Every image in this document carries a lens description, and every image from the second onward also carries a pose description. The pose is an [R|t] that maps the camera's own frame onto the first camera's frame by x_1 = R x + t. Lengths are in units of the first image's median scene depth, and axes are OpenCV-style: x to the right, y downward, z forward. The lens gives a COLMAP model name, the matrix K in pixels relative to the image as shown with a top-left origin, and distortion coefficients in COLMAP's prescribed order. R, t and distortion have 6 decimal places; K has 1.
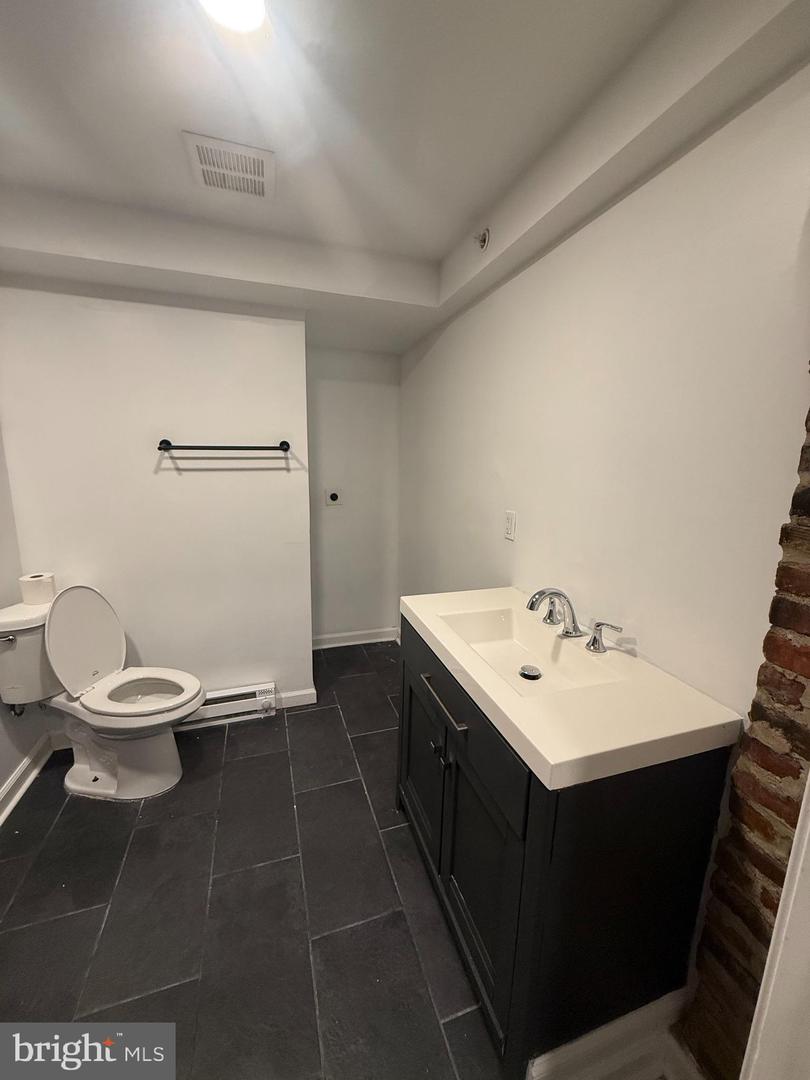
lens RADIAL K [[430.3, 0, 406.0], [0, 430.3, 539.8], [0, 0, 1]] dist [0.001058, 0.000314]
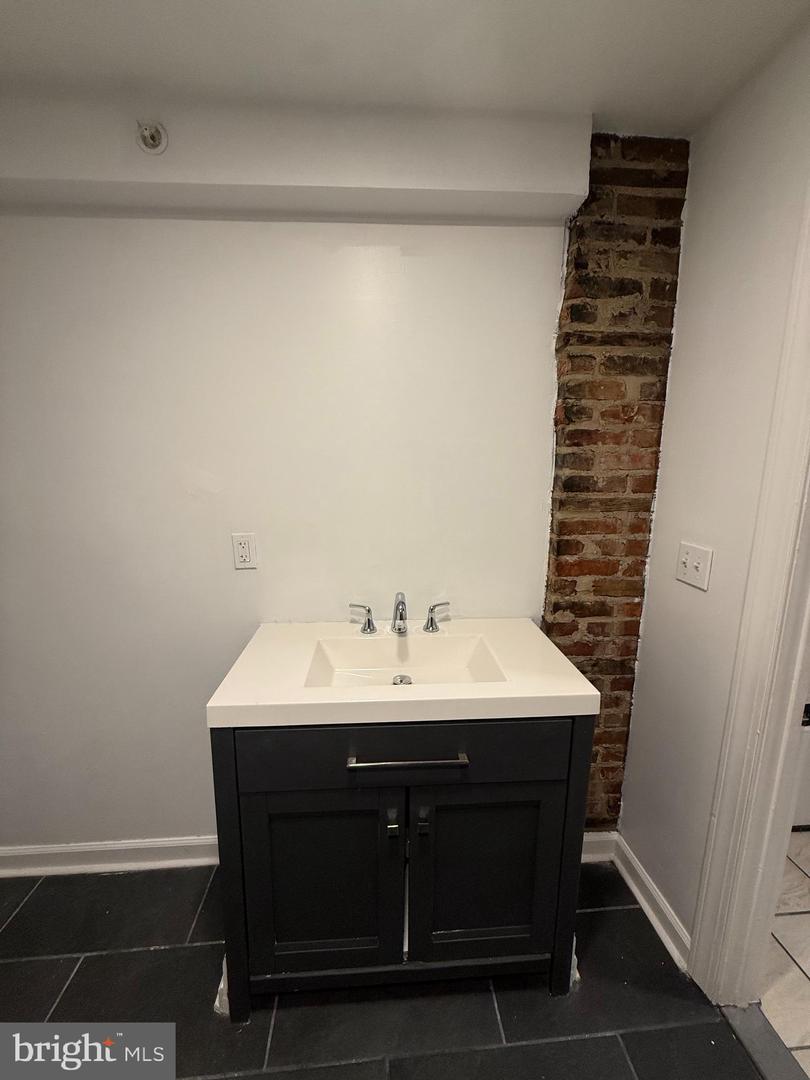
lens RADIAL K [[430.3, 0, 406.0], [0, 430.3, 539.8], [0, 0, 1]] dist [0.001058, 0.000314]
pose [[0.244788, -0.203345, 0.948013, -0.633792], [0.198130, 0.967619, 0.156391, -0.174933], [-0.949117, 0.149548, 0.277150, 0.731787]]
